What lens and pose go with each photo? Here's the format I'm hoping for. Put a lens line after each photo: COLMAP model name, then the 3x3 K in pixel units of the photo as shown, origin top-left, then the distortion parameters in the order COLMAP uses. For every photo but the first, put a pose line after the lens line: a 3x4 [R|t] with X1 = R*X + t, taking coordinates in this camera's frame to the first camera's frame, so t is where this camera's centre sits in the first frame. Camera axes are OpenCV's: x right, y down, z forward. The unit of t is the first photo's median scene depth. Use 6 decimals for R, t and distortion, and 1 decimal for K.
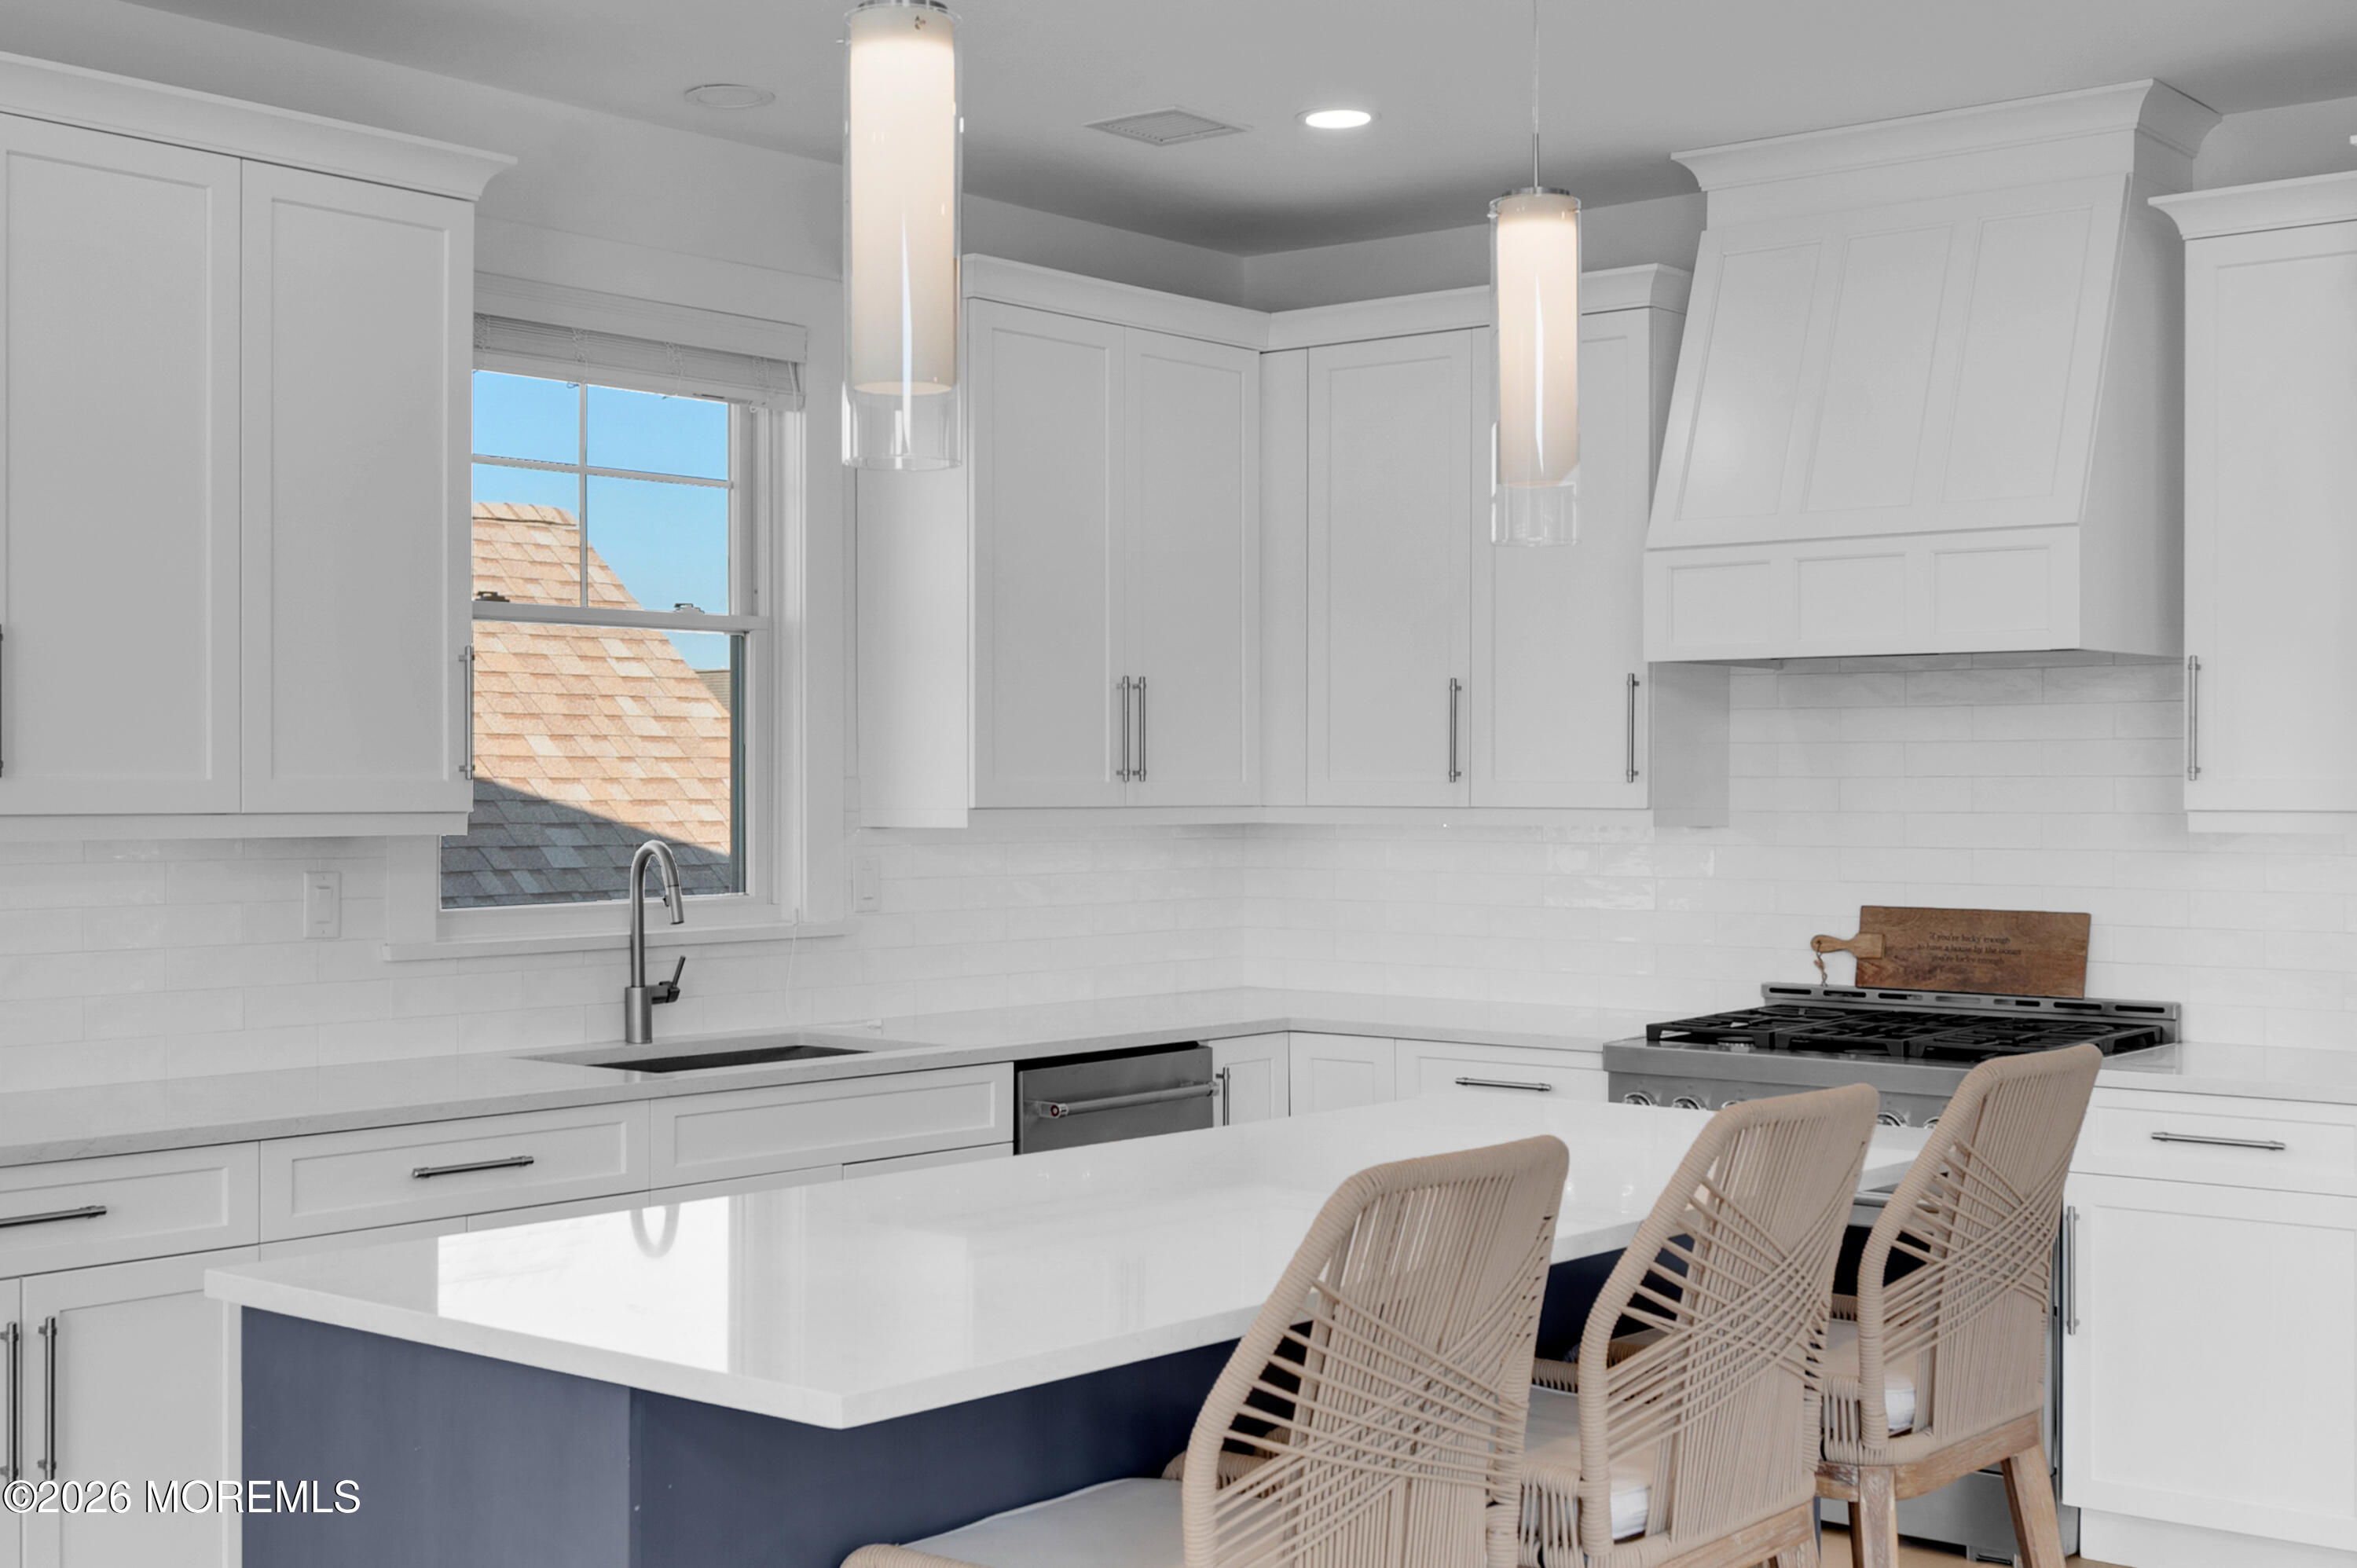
lens RADIAL K [[2898.2, 0, 1138.7], [0, 2898.2, 787.9], [0, 0, 1]] dist [-0.000909, 0.000000]
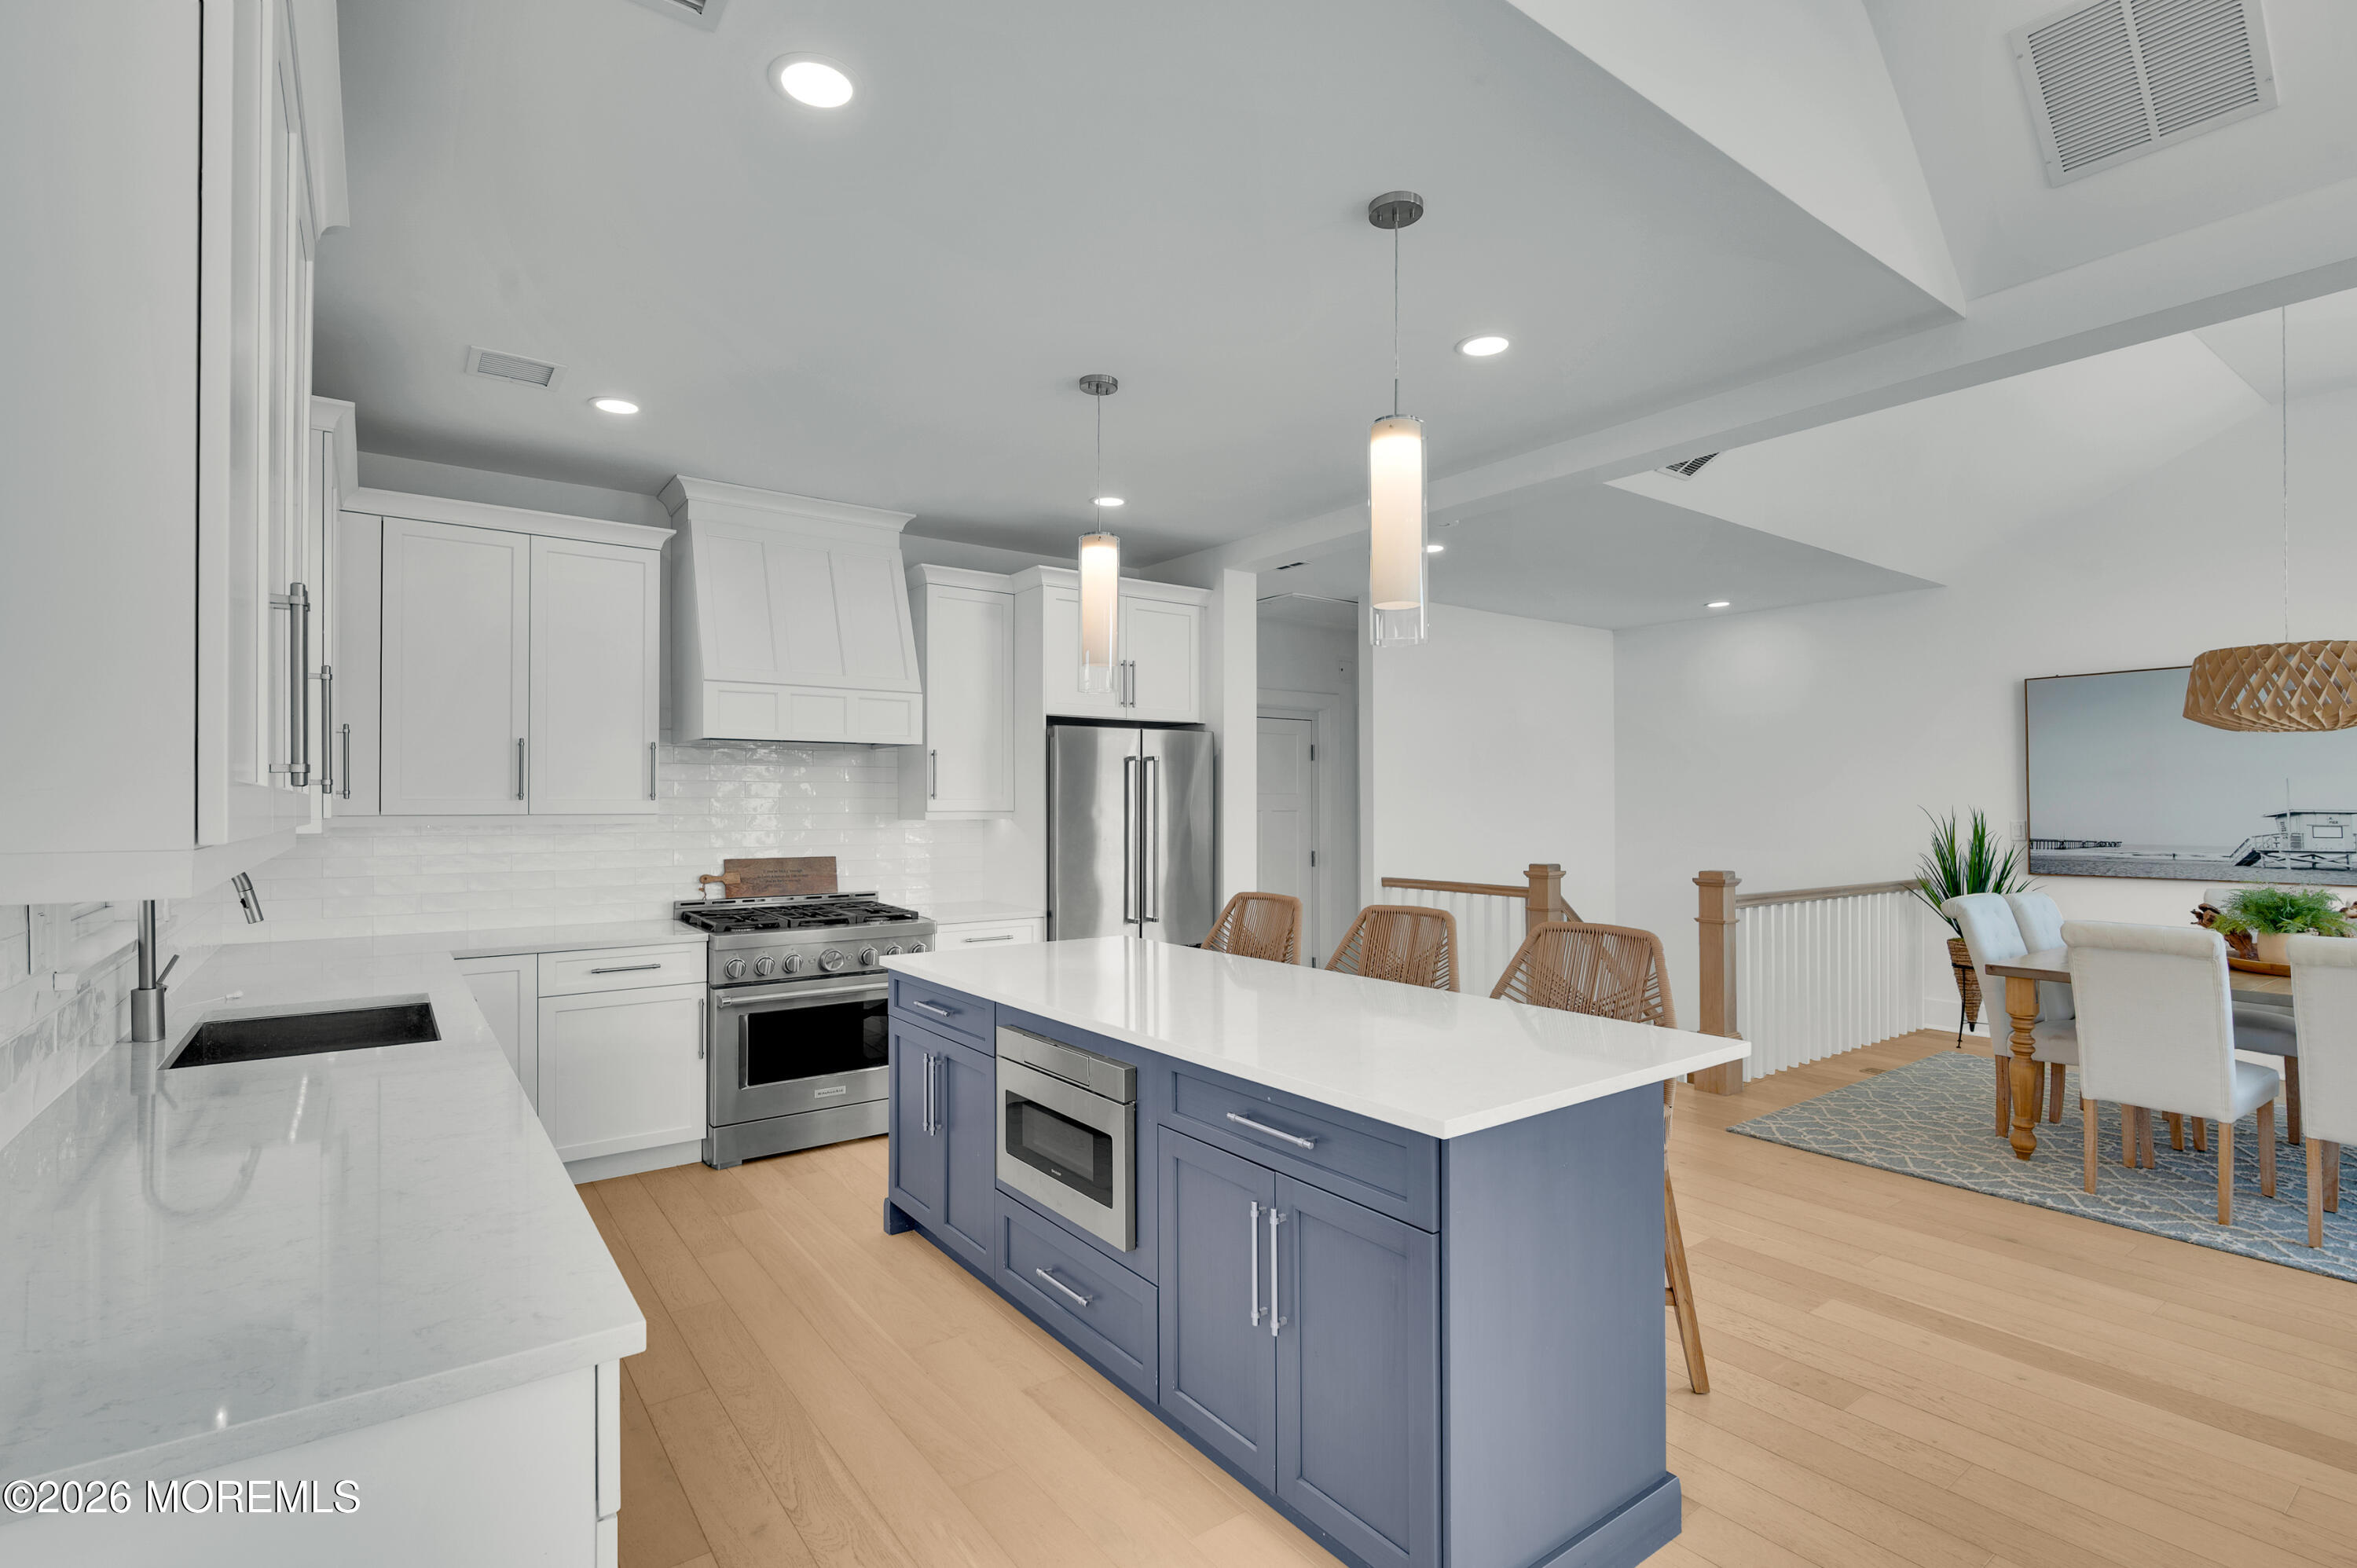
lens RADIAL K [[1124.0, 0, 1188.8], [0, 1124.0, 789.6], [0, 0, 1]] dist [0.001814, -0.000062]
pose [[0.226170, 0.009901, 0.974038, -0.469853], [0.004222, 0.999929, -0.011145, 0.000841], [-0.974079, 0.006633, 0.226112, 0.497835]]
